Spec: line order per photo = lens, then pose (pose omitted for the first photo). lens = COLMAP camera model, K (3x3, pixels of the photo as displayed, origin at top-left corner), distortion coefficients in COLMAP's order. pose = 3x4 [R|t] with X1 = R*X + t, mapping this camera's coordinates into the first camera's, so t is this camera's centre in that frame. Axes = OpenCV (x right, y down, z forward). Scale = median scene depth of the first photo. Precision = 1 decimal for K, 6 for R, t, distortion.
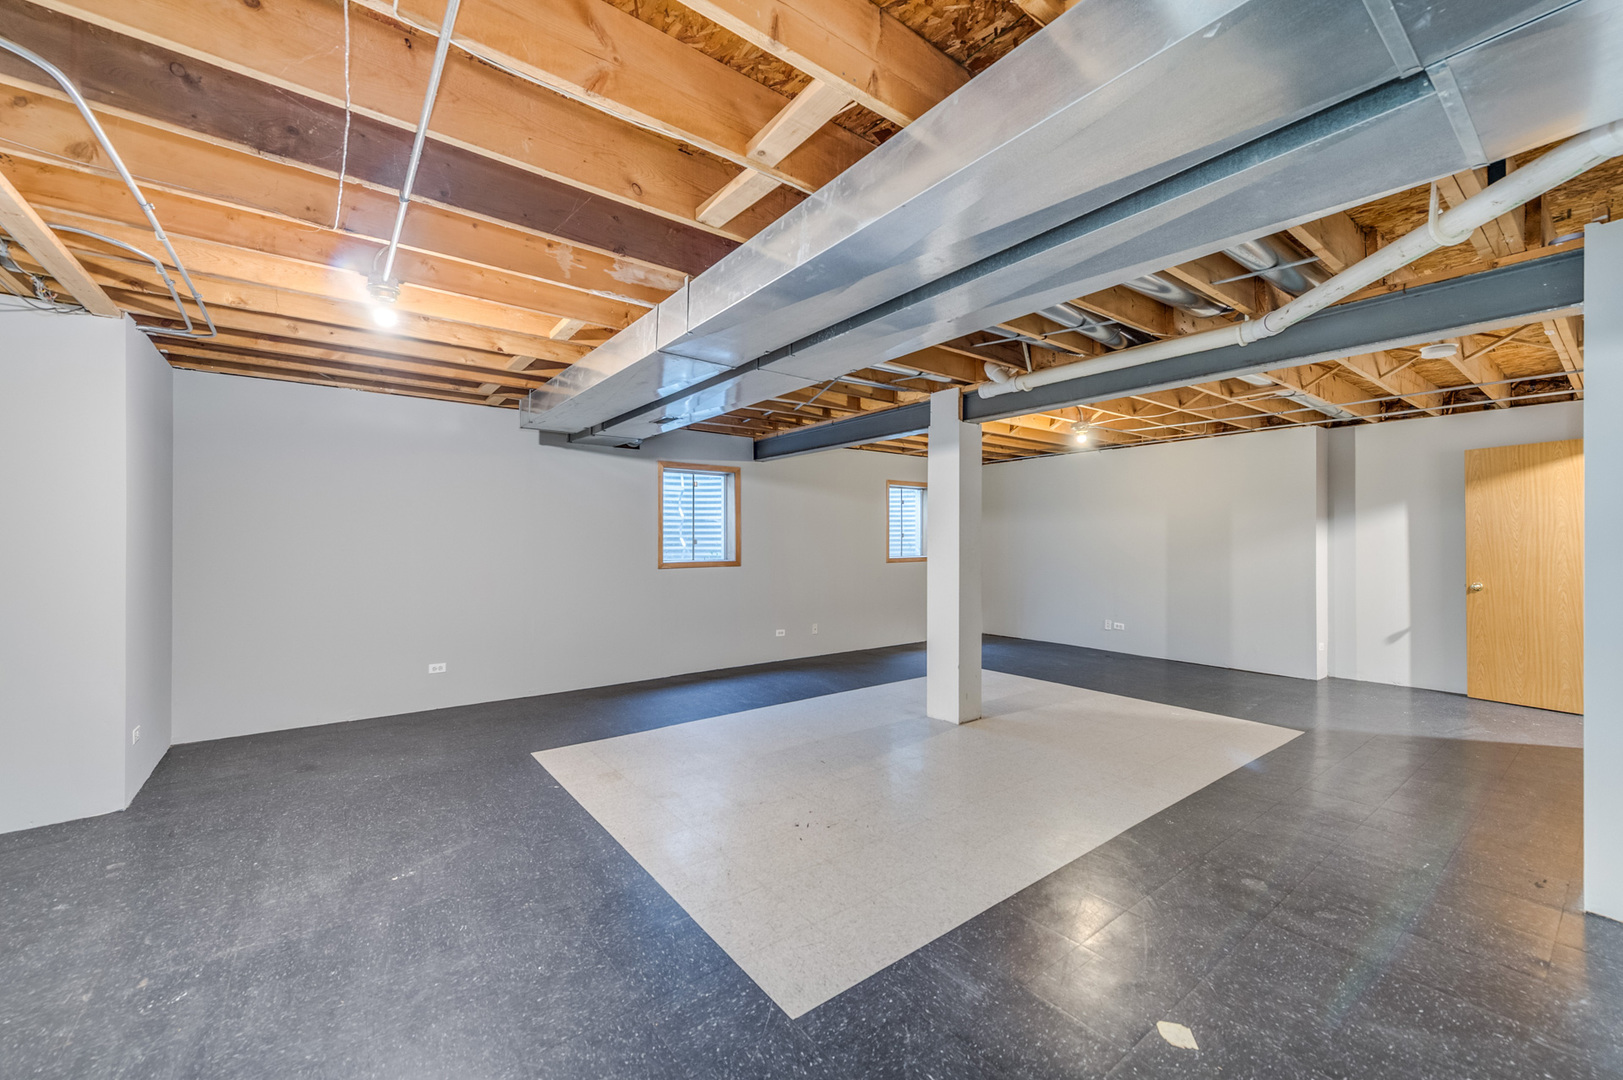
lens RADIAL K [[653.8, 0, 794.9], [0, 653.8, 535.5], [0, 0, 1]] dist [0.001202, 0.000248]
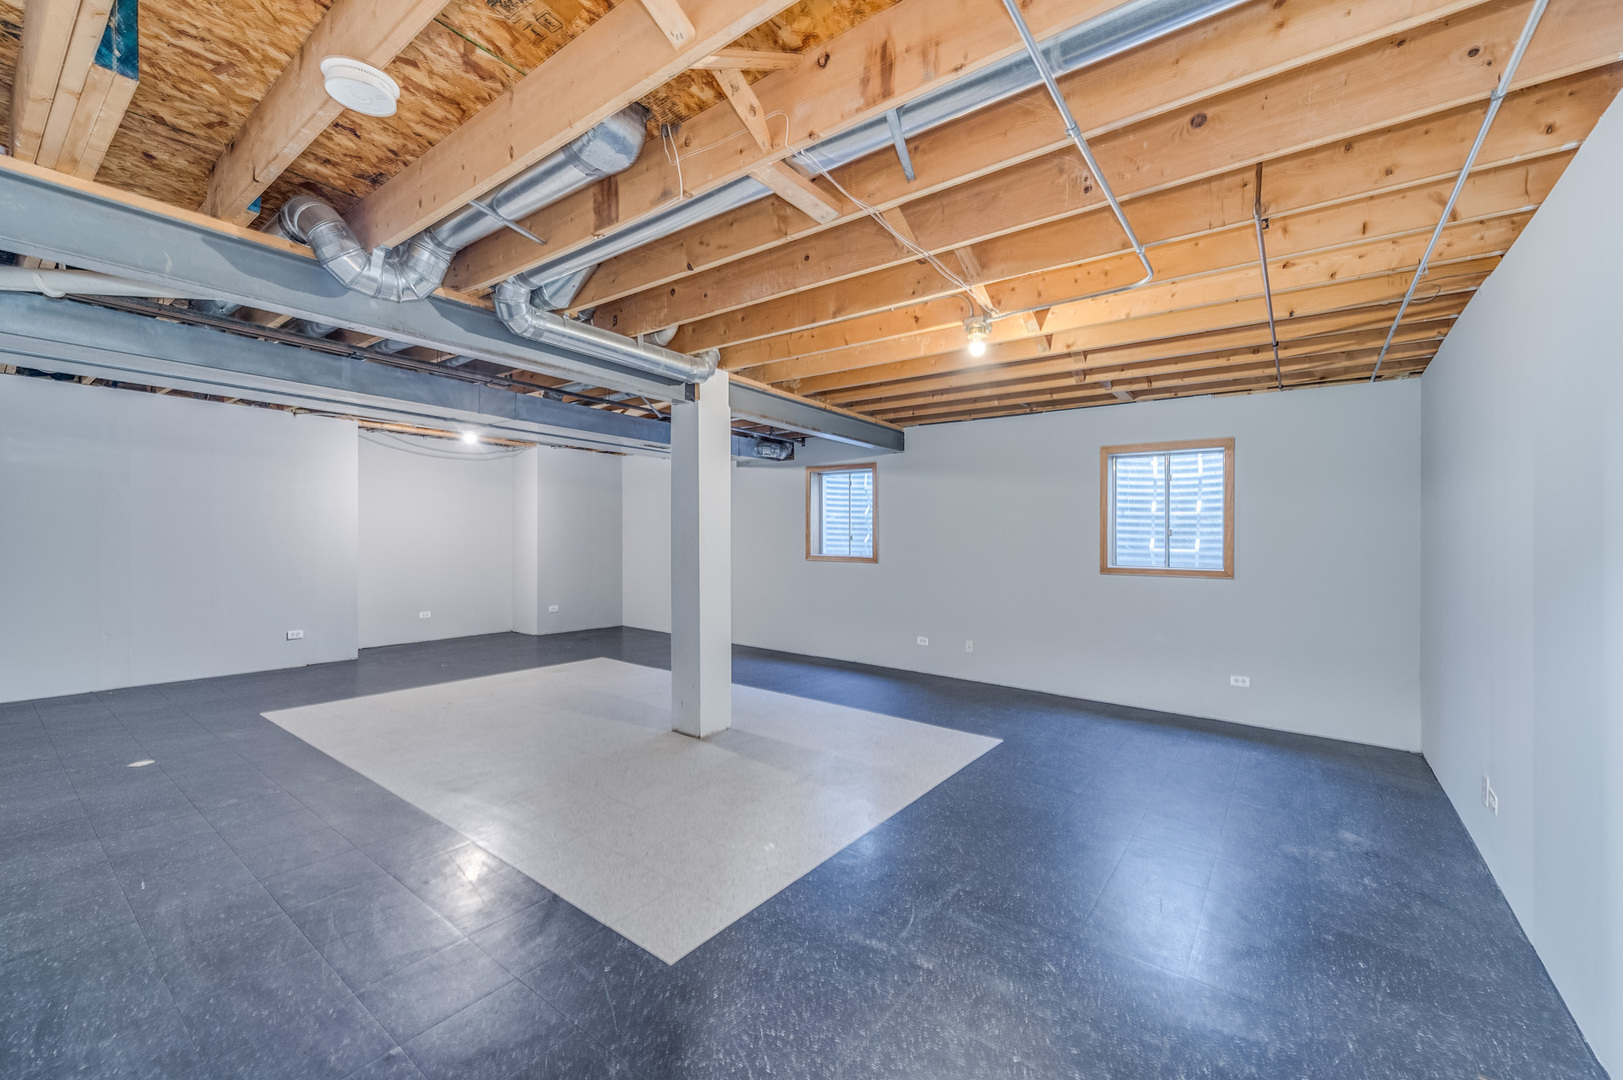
lens RADIAL K [[653.8, 0, 793.7], [0, 653.8, 539.8], [0, 0, 1]] dist [0.001202, 0.000248]
pose [[0.274619, 0.007172, -0.961526, 0.833607], [-0.008695, 0.999950, 0.004976, 0.009141], [0.961514, 0.006994, 0.274668, 0.614478]]
